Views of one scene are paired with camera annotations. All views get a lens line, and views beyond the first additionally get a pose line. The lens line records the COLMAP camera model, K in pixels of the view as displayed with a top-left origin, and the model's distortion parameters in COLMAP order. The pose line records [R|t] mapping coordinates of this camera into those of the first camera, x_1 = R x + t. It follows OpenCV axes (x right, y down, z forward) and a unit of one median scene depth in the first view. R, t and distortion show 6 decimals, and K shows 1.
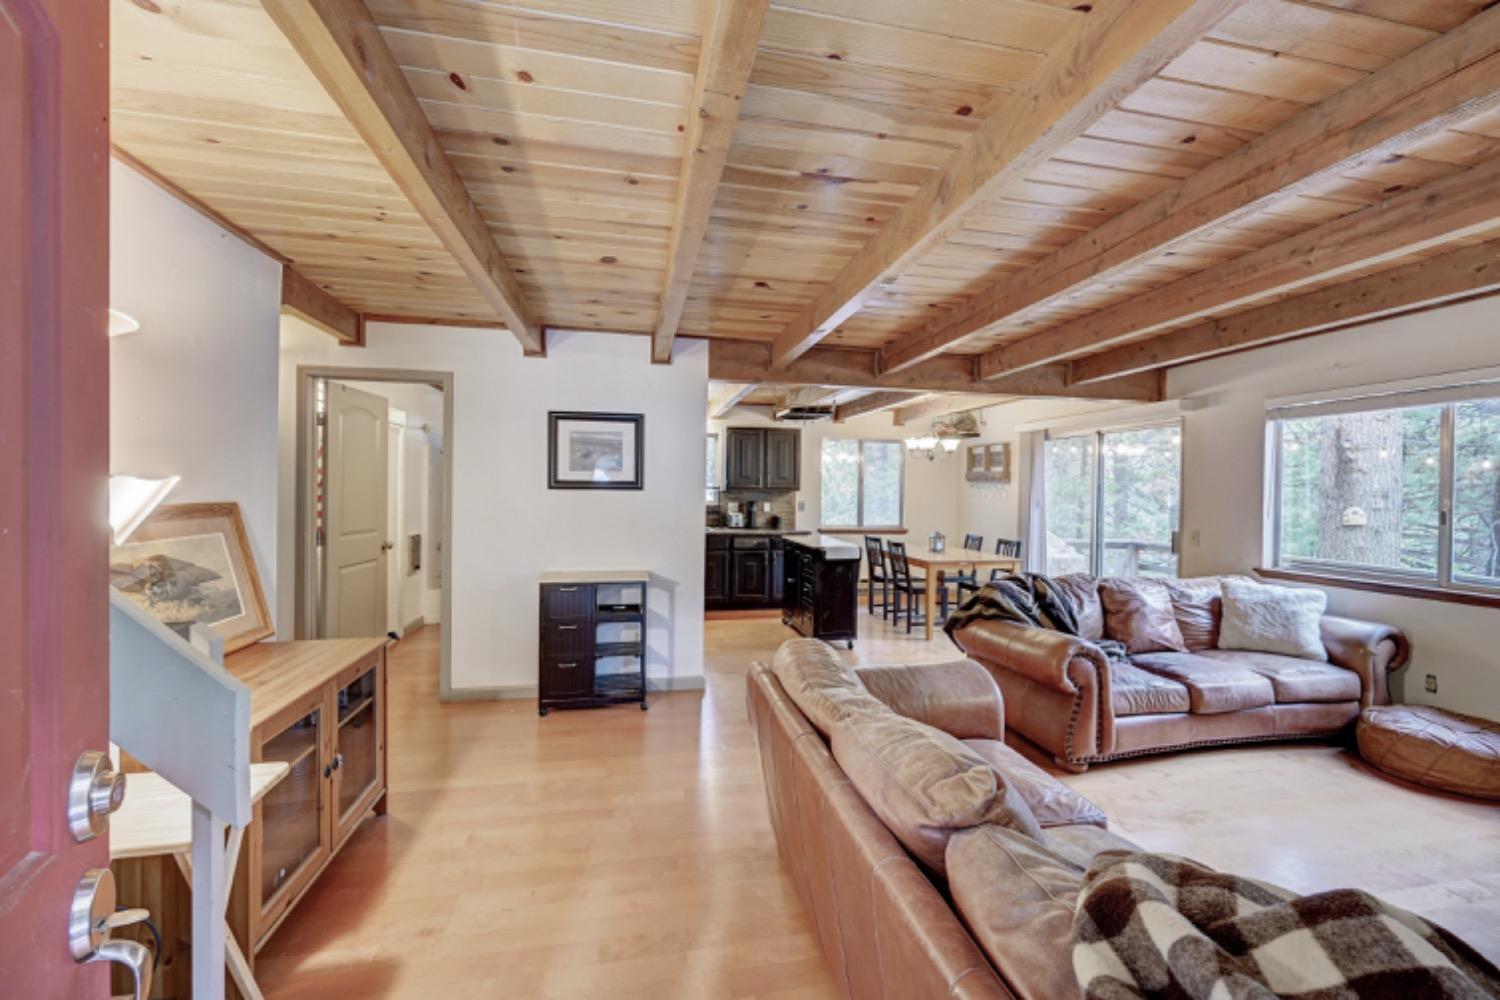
lens RADIAL K [[589.2, 0, 750.3], [0, 589.2, 496.0], [0, 0, 1]] dist [-0.002792, -0.000205]
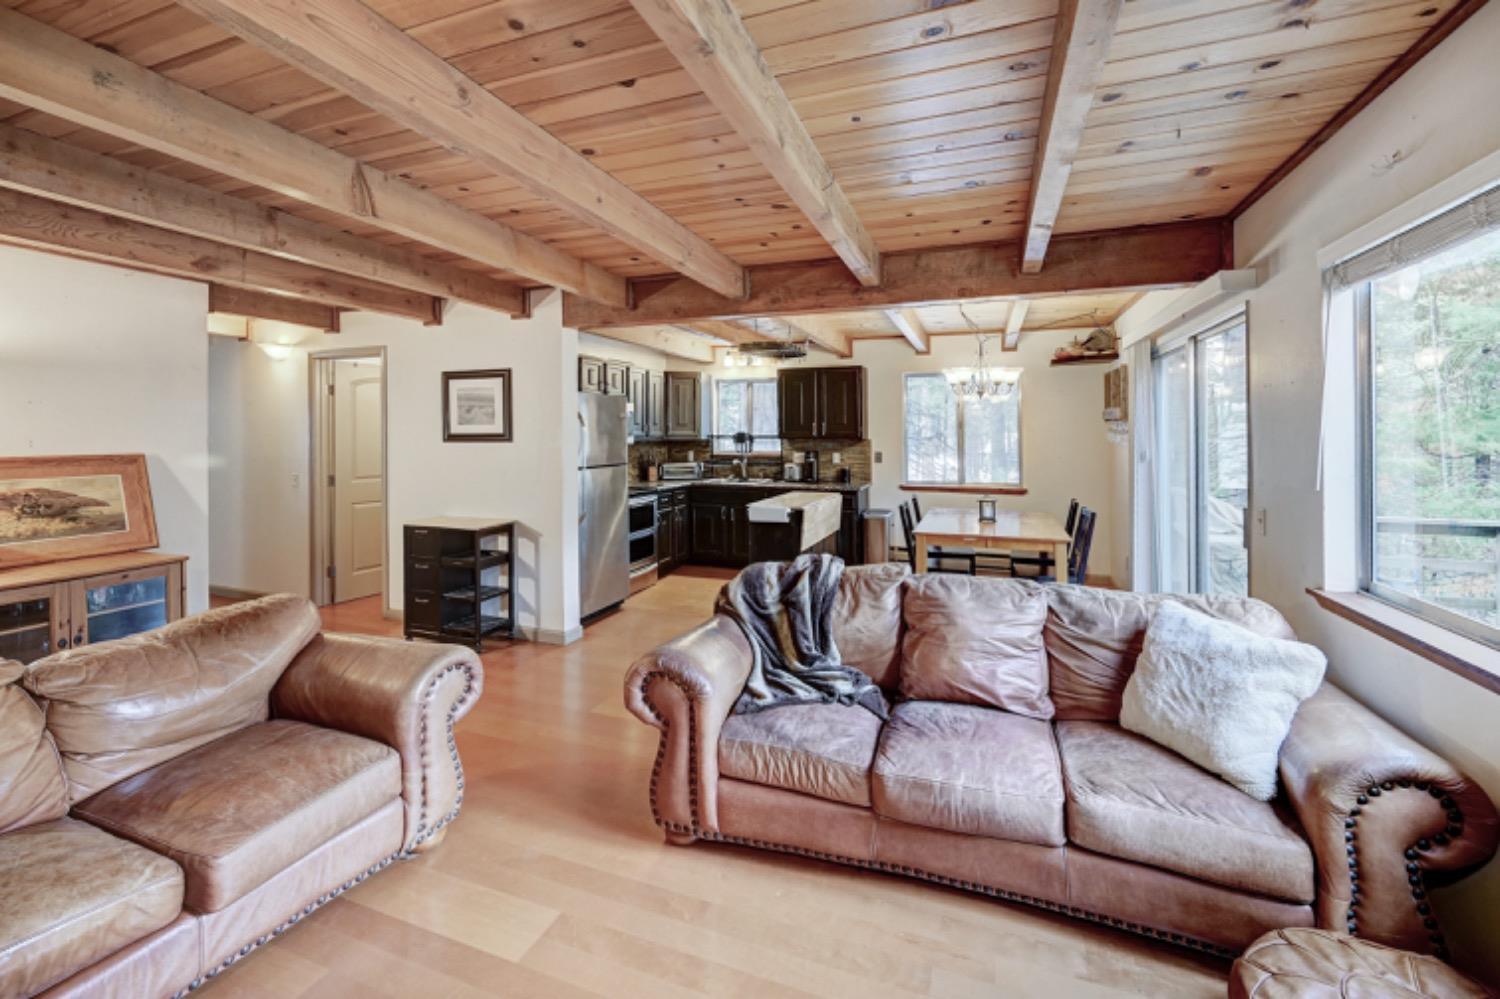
lens RADIAL K [[611.6, 0, 756.5], [0, 611.6, 443.6], [0, 0, 1]] dist [-0.002940, -0.000529]
pose [[0.850462, -0.005373, -0.526009, 0.755434], [0.005089, 0.999985, -0.001987, -0.002935], [0.526012, -0.000987, 0.850477, 0.316894]]
